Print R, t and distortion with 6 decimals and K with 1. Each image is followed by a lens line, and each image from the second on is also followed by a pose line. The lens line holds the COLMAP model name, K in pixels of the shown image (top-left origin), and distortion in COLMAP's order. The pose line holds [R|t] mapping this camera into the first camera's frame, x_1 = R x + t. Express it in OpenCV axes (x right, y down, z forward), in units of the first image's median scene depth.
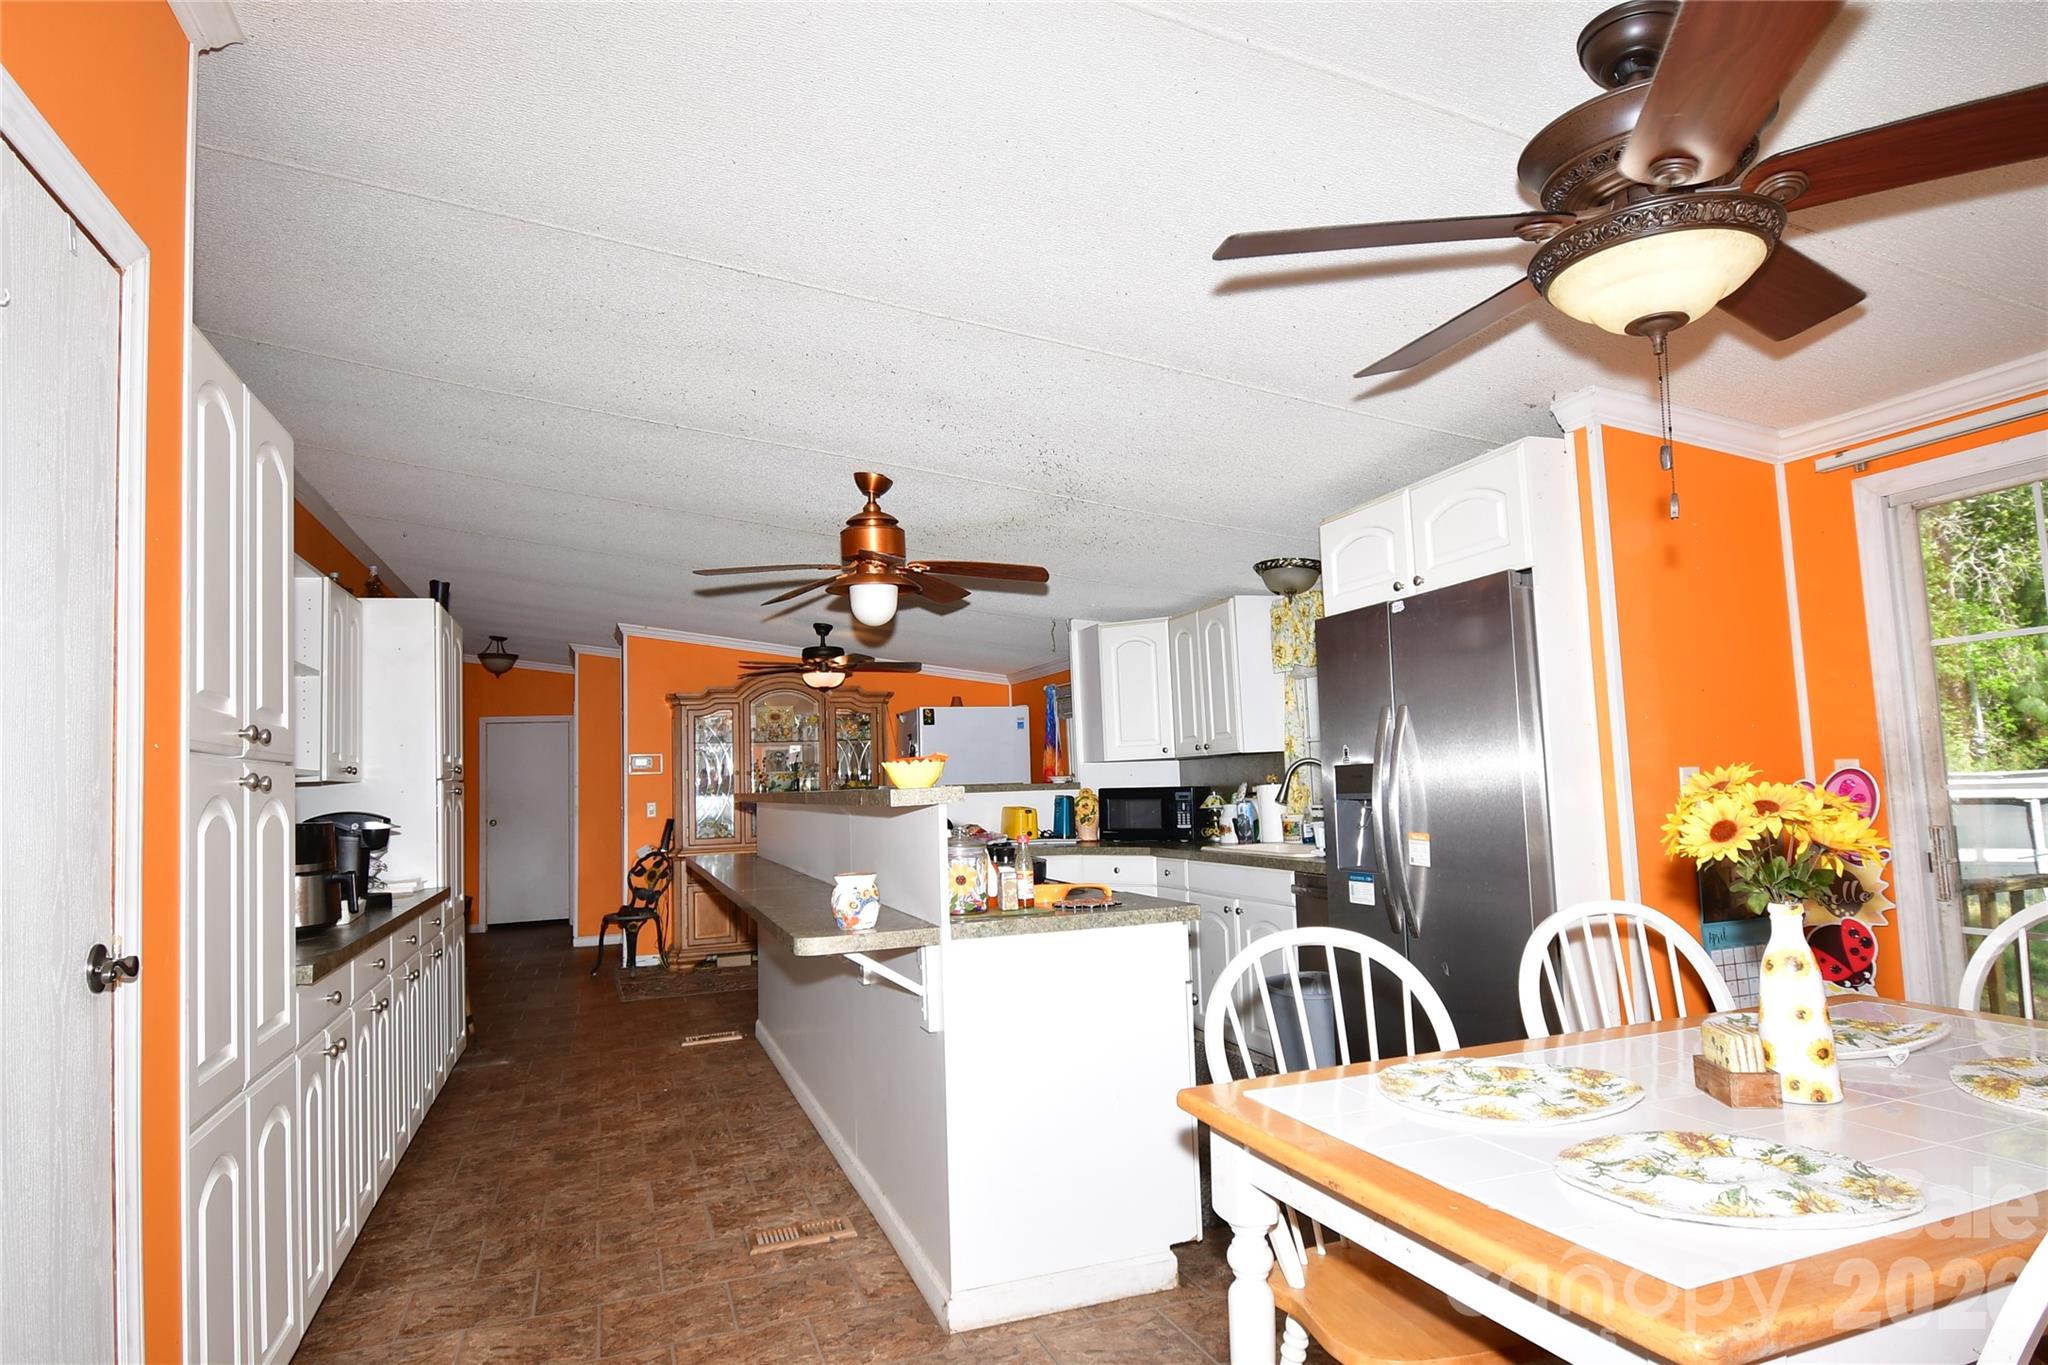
lens RADIAL K [[1163.9, 0, 1025.9], [0, 1163.9, 685.1], [0, 0, 1]] dist [0.015692, -0.018777]
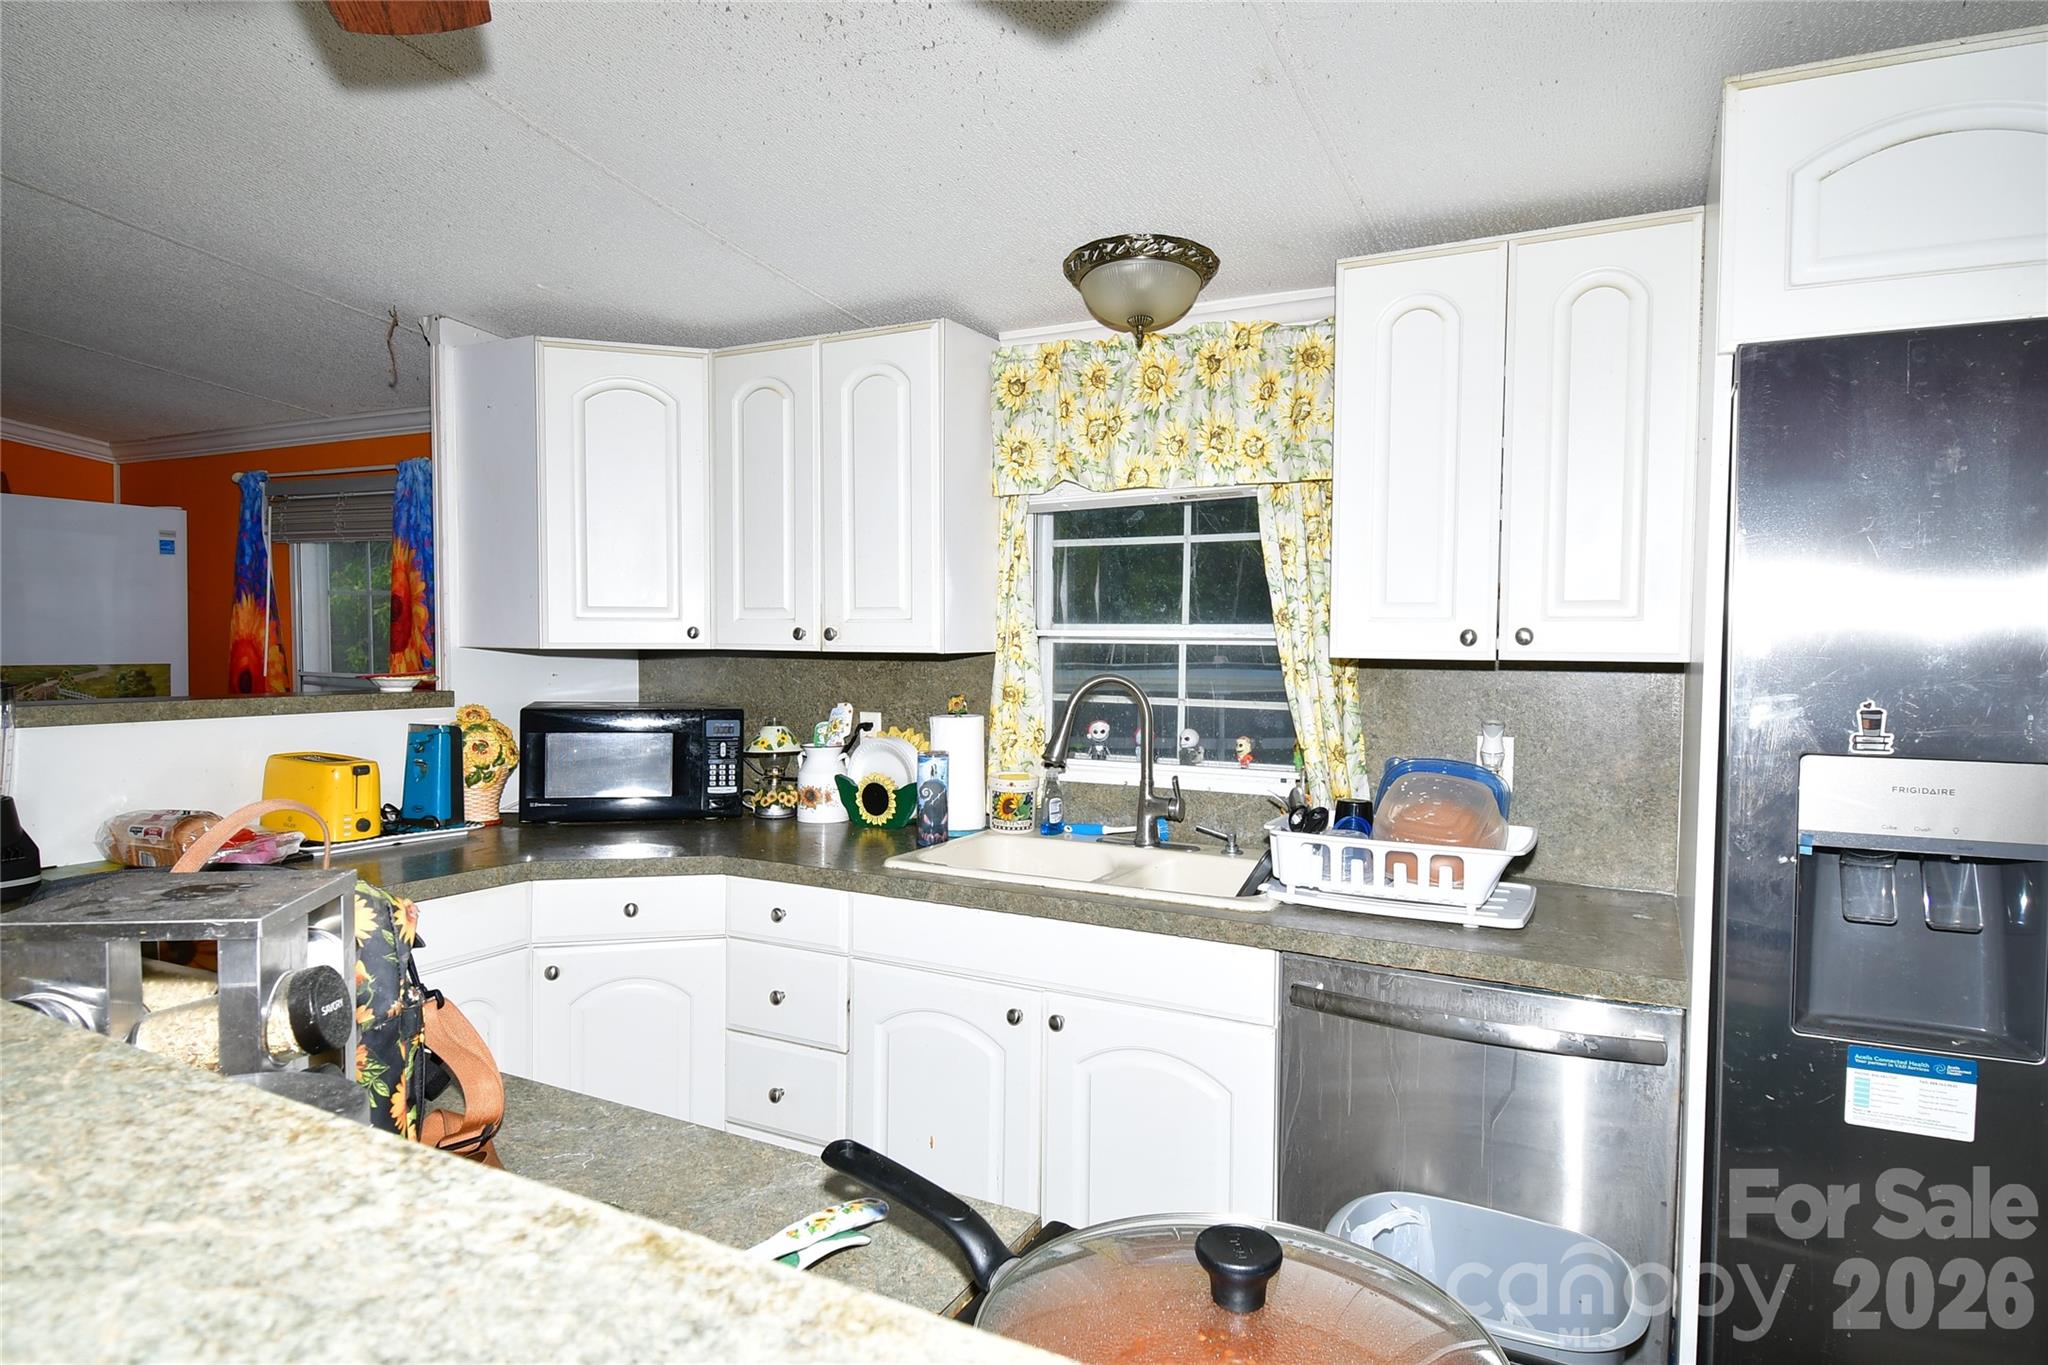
lens RADIAL K [[1163.9, 0, 1025.9], [0, 1163.9, 683.0], [0, 0, 1]] dist [0.015692, -0.018777]
pose [[0.733525, 0.018432, 0.679413, -0.148785], [-0.096104, 0.992401, 0.076836, 0.038843], [-0.672834, -0.121656, 0.729722, 0.811442]]
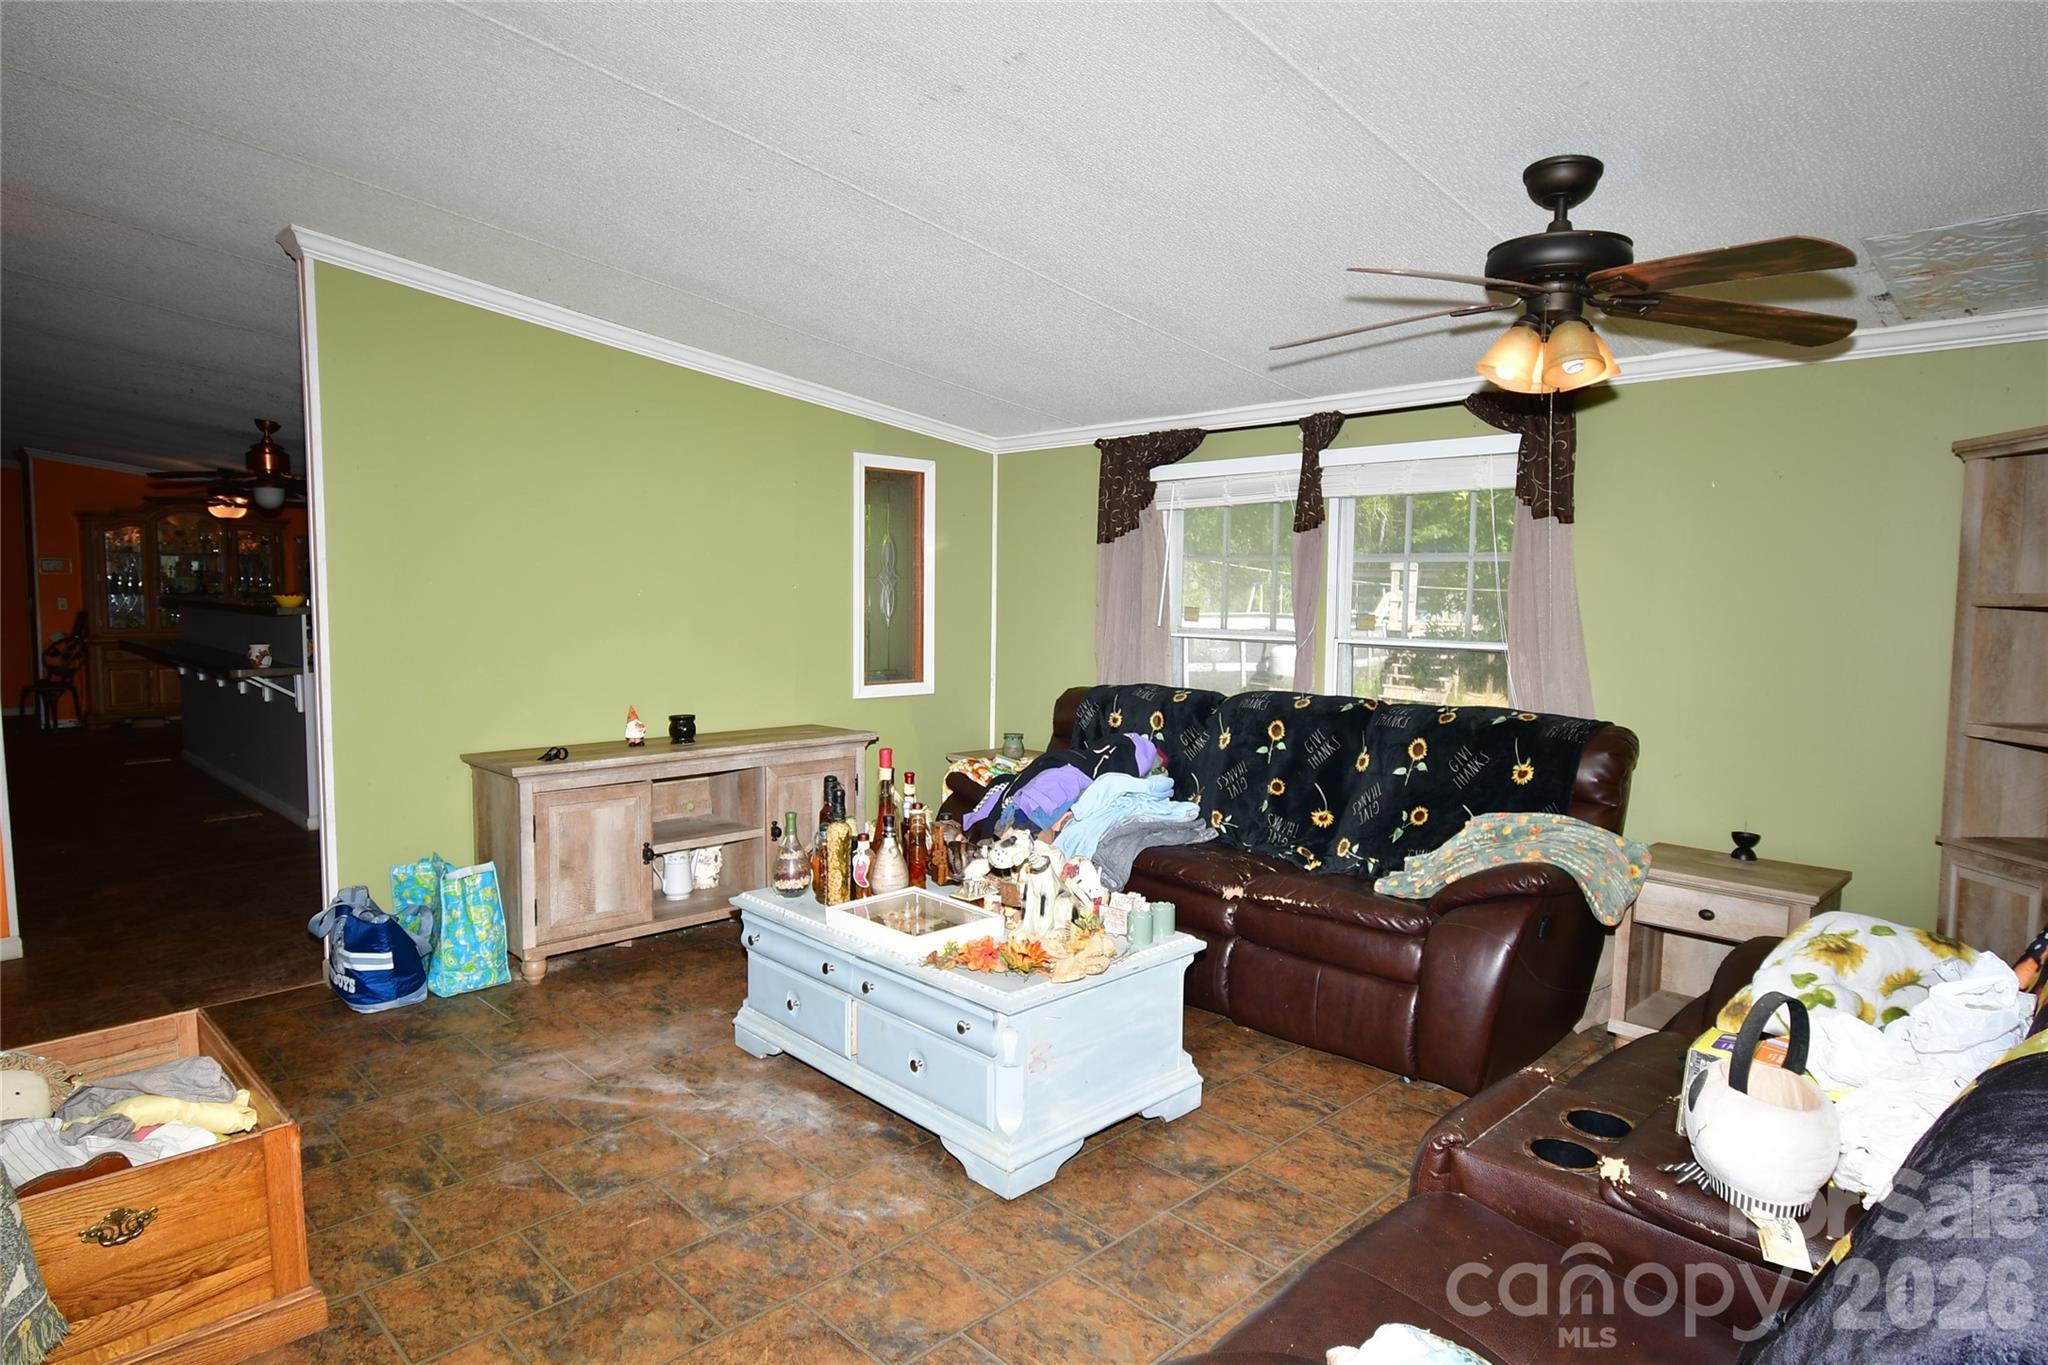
lens RADIAL K [[1163.9, 0, 1025.0], [0, 1163.9, 693.5], [0, 0, 1]] dist [0.015692, -0.018777]
pose [[0.905599, 0.006325, 0.424088, 0.146032], [-0.076954, 0.985743, 0.149627, -0.116971], [-0.417095, -0.168137, 0.893175, -1.011426]]
